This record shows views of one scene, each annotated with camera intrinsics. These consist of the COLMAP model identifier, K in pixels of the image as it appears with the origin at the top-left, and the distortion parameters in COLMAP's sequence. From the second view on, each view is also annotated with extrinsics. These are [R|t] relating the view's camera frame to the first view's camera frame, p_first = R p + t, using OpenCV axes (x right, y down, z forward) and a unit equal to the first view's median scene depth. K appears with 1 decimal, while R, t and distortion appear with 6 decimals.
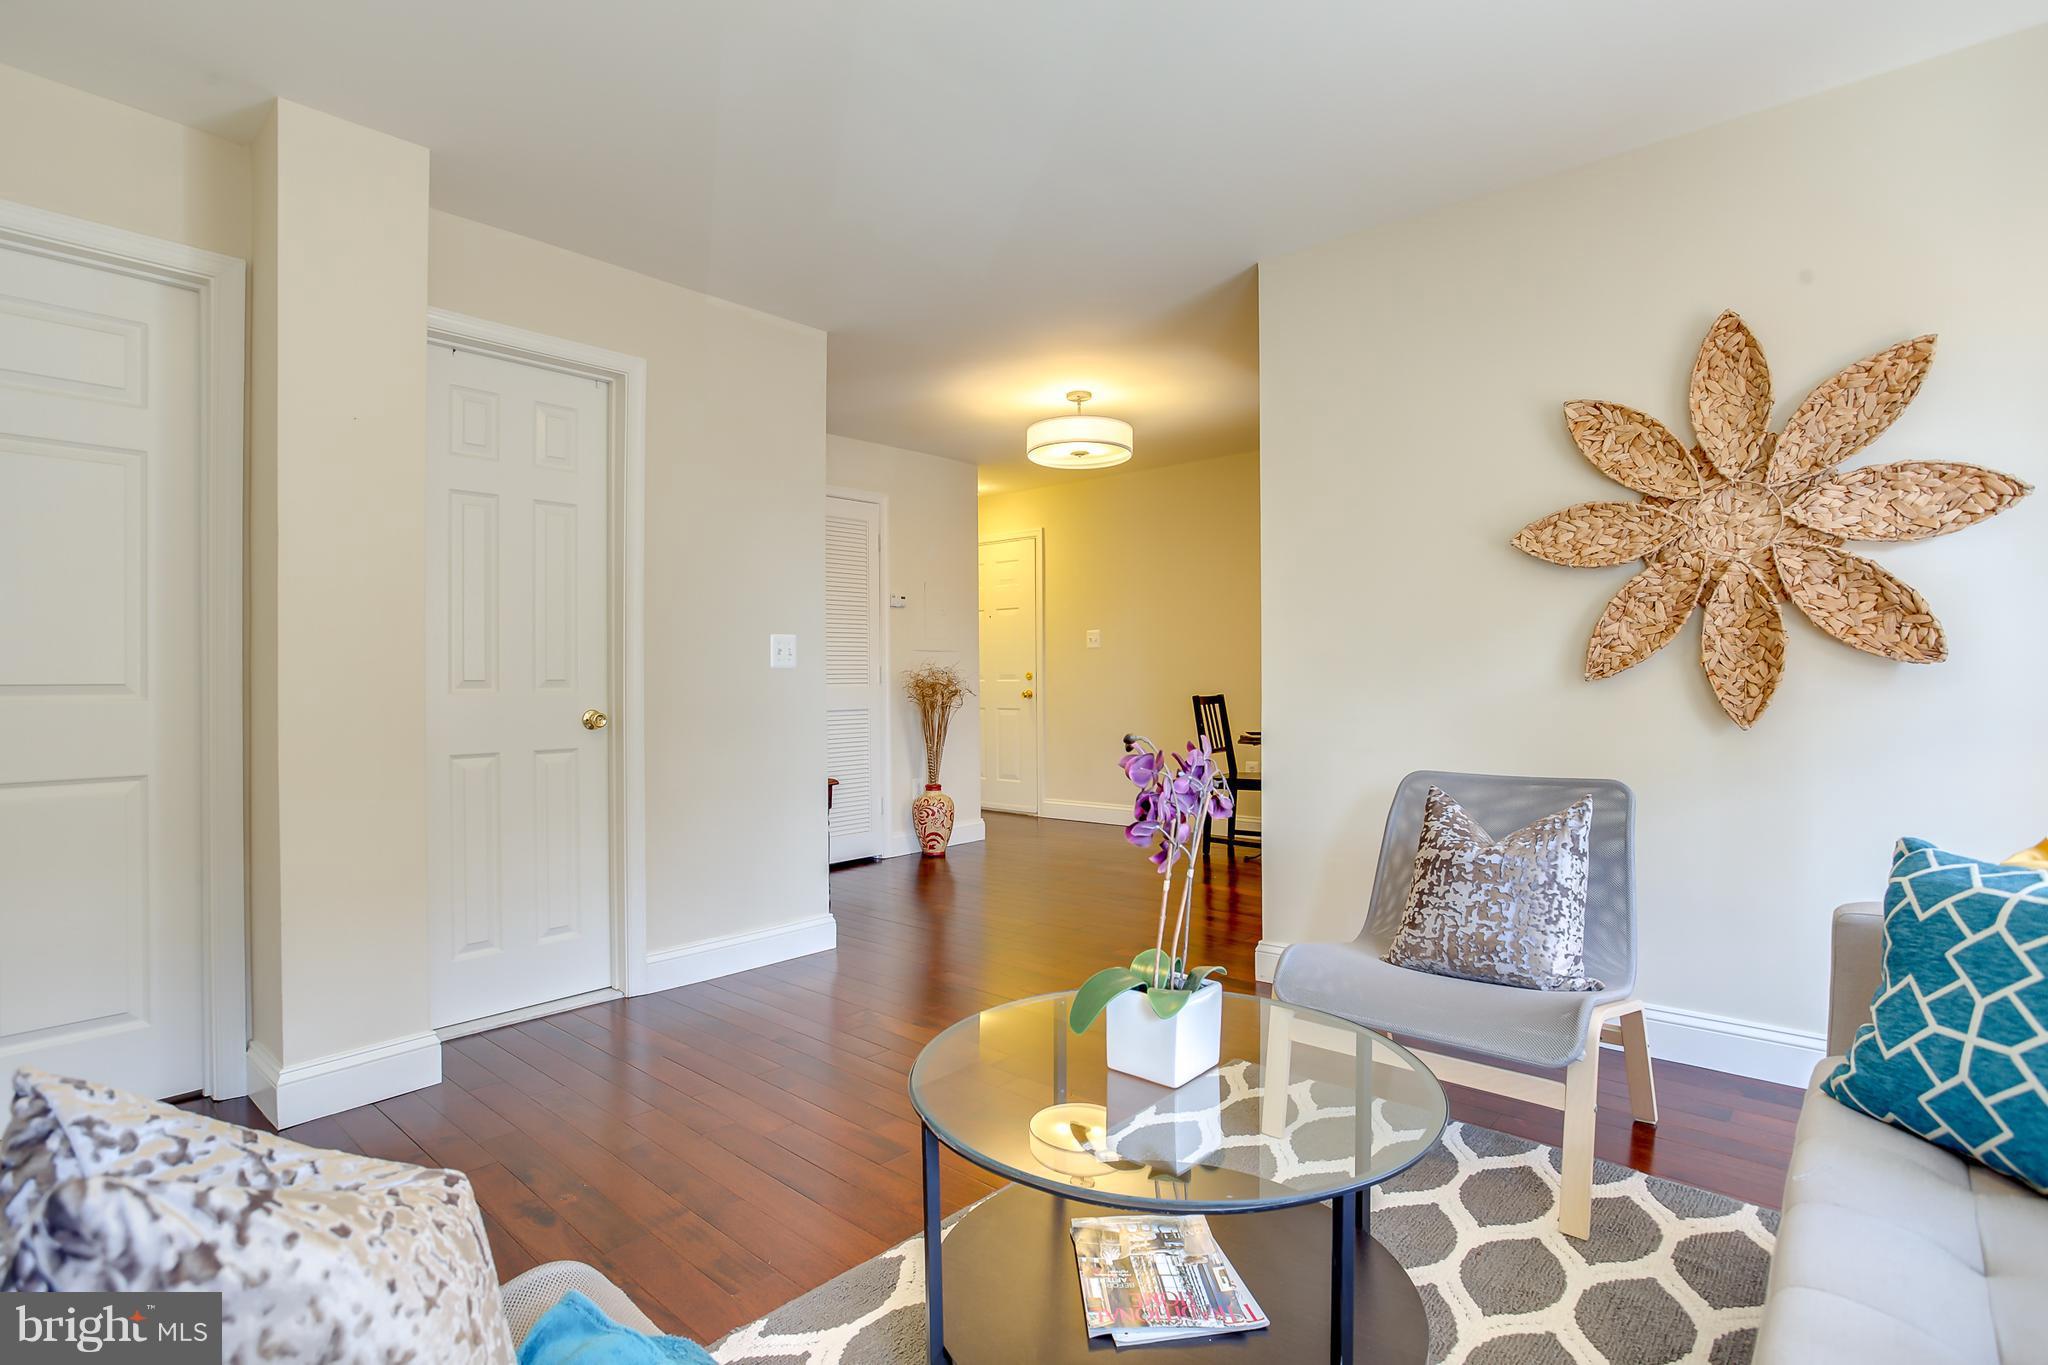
lens RADIAL K [[1018.2, 0, 1009.3], [0, 1018.2, 684.0], [0, 0, 1]] dist [-0.033699, 0.008305]
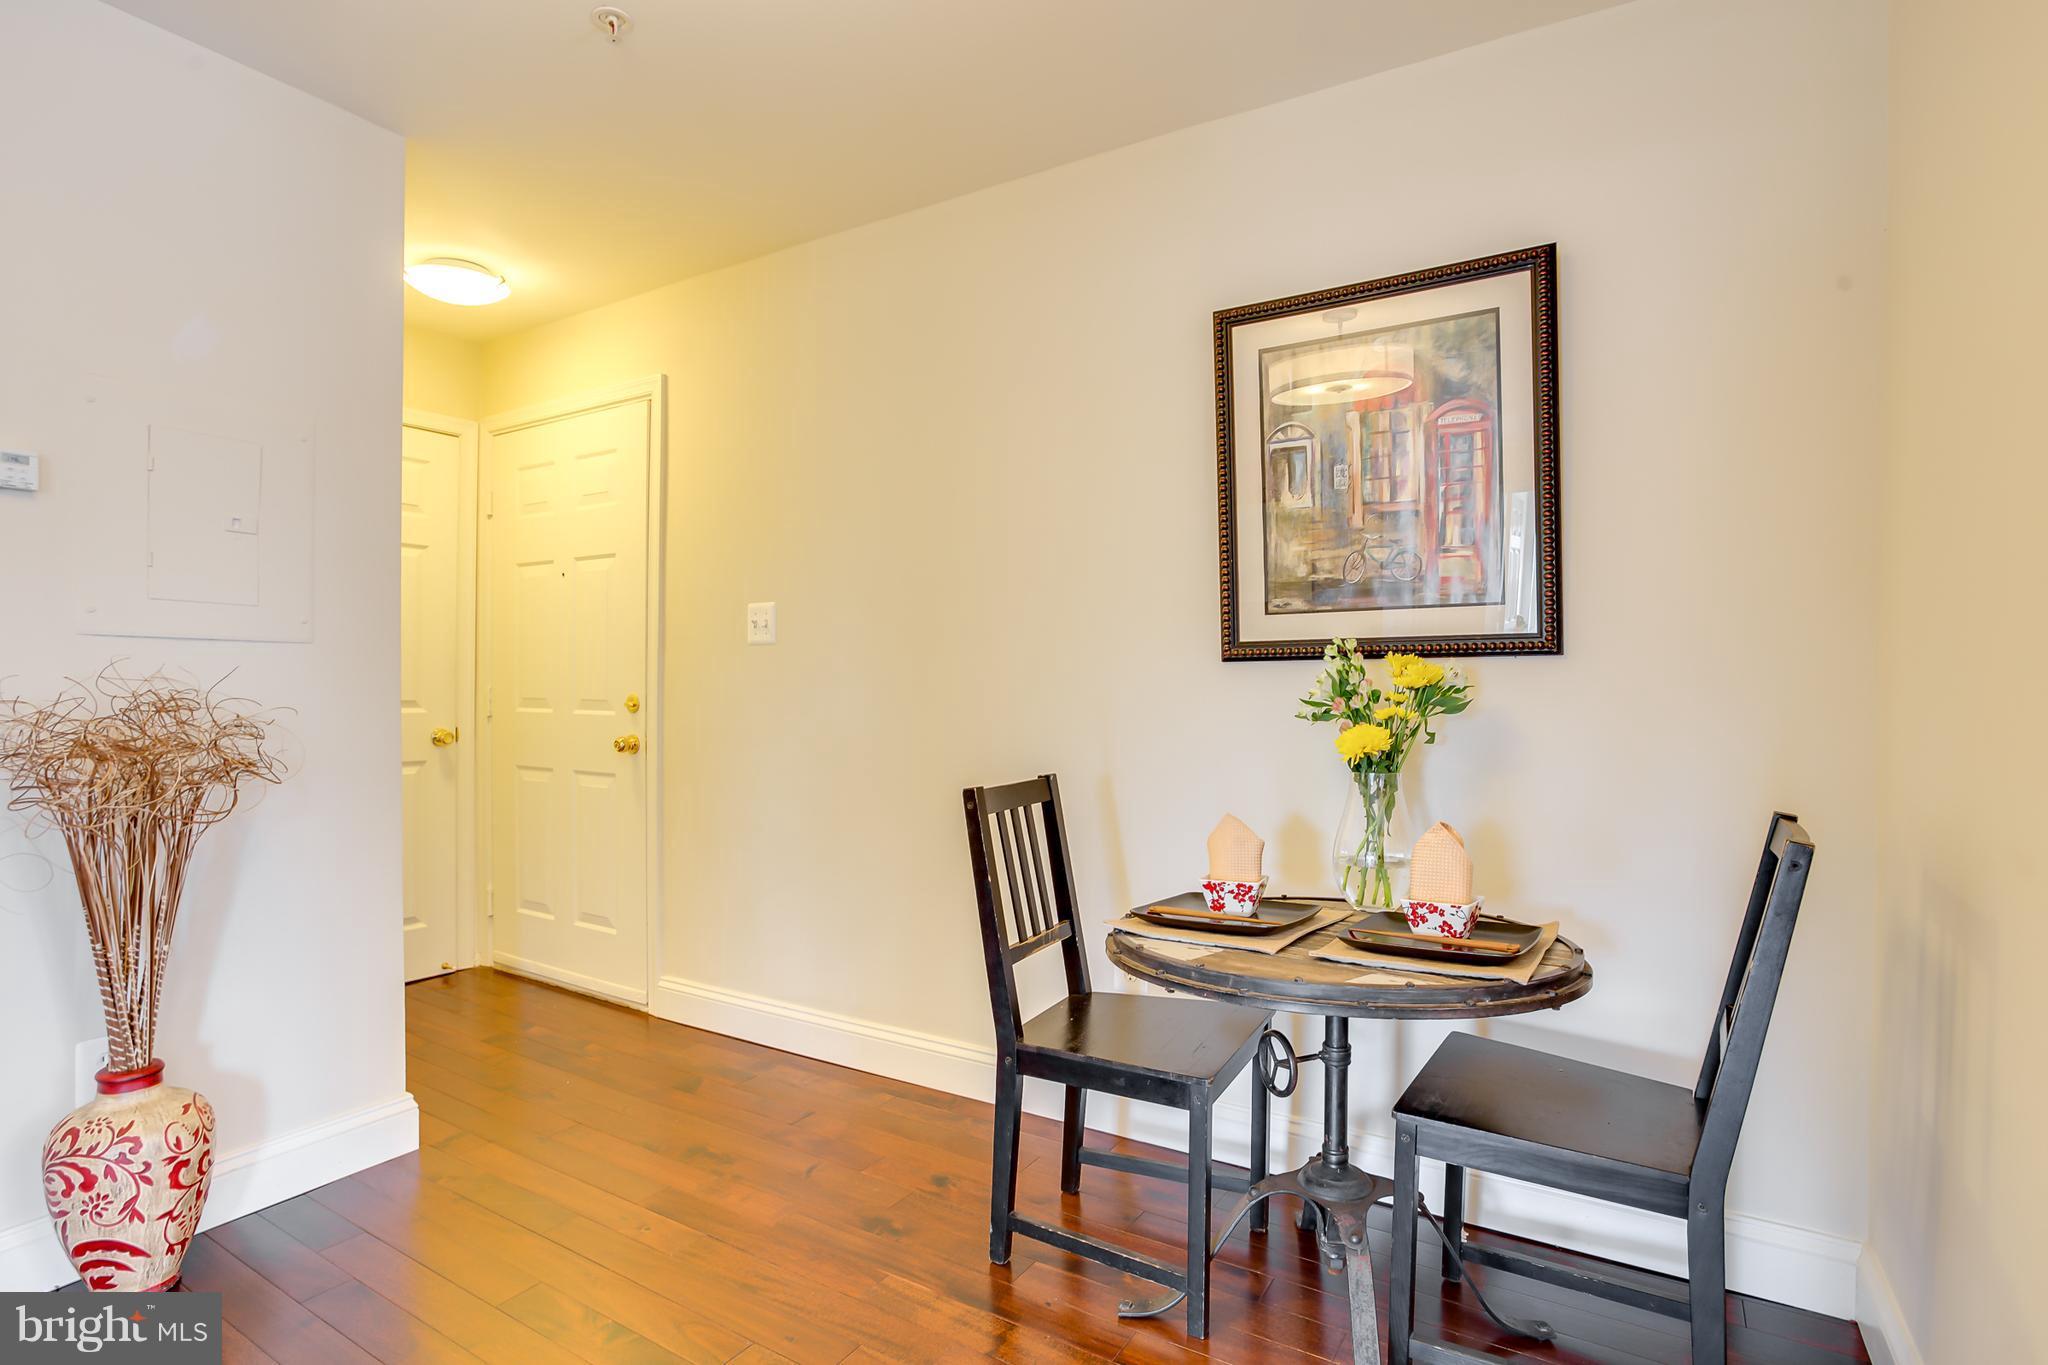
lens RADIAL K [[1018.2, 0, 1034.7], [0, 1018.2, 687.0], [0, 0, 1]] dist [-0.033699, 0.008305]
pose [[0.983277, 0.007511, 0.181963, 0.138321], [-0.006137, 0.999948, -0.008116, -0.015974], [-0.182014, 0.006863, 0.983272, 0.651826]]
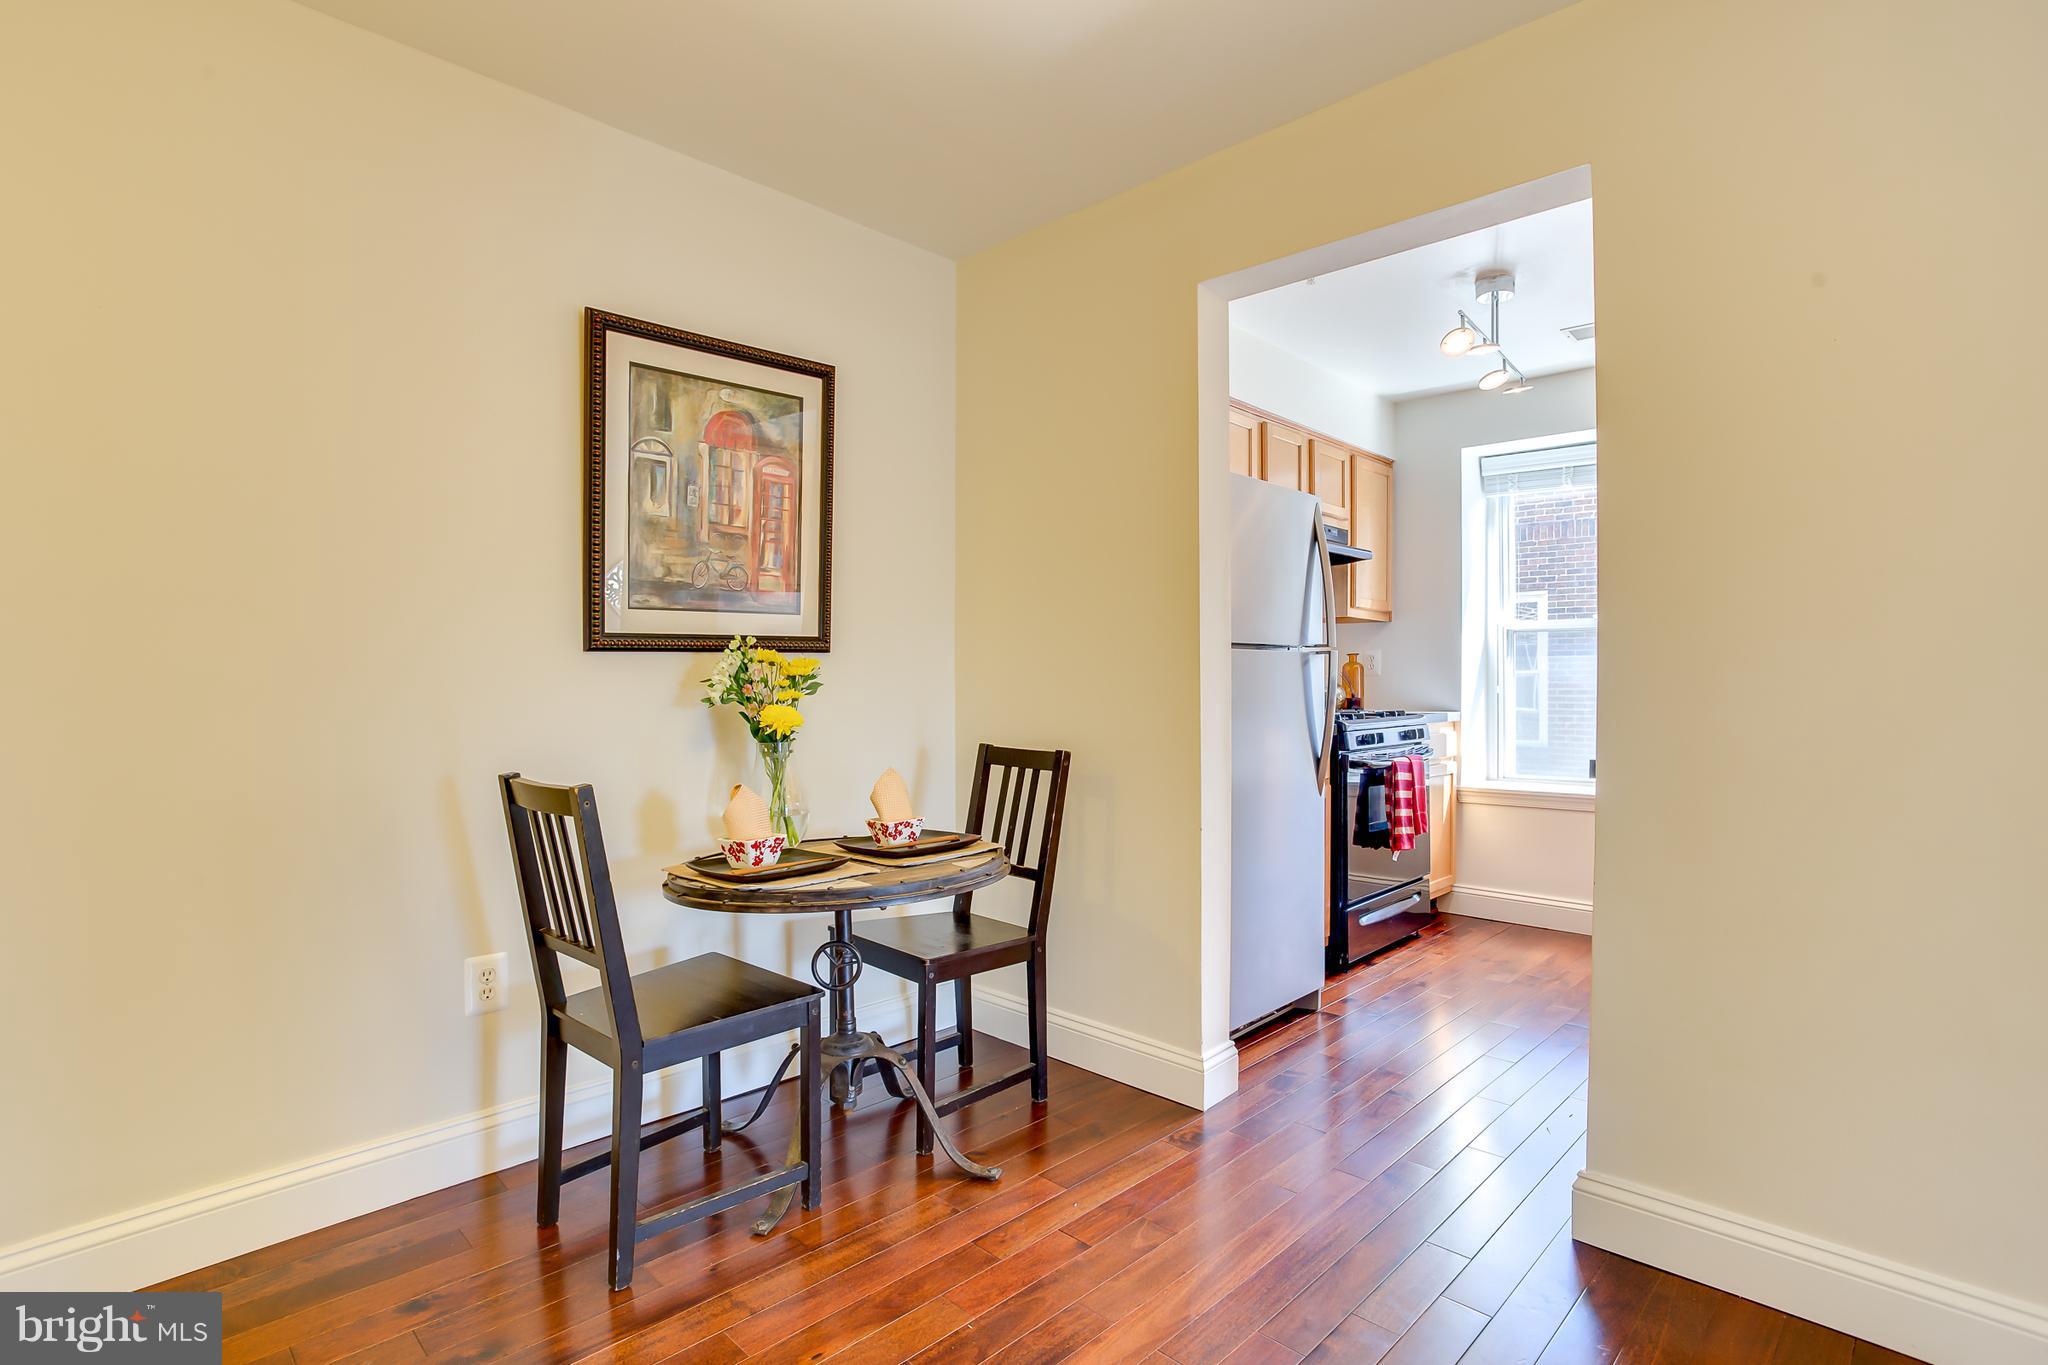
lens RADIAL K [[1018.2, 0, 1015.9], [0, 1018.2, 680.5], [0, 0, 1]] dist [-0.033699, 0.008305]
pose [[0.056573, 0.004190, 0.998390, -0.281756], [0.012489, 0.999910, -0.004904, -0.012303], [-0.998320, 0.012746, 0.056516, 0.962029]]
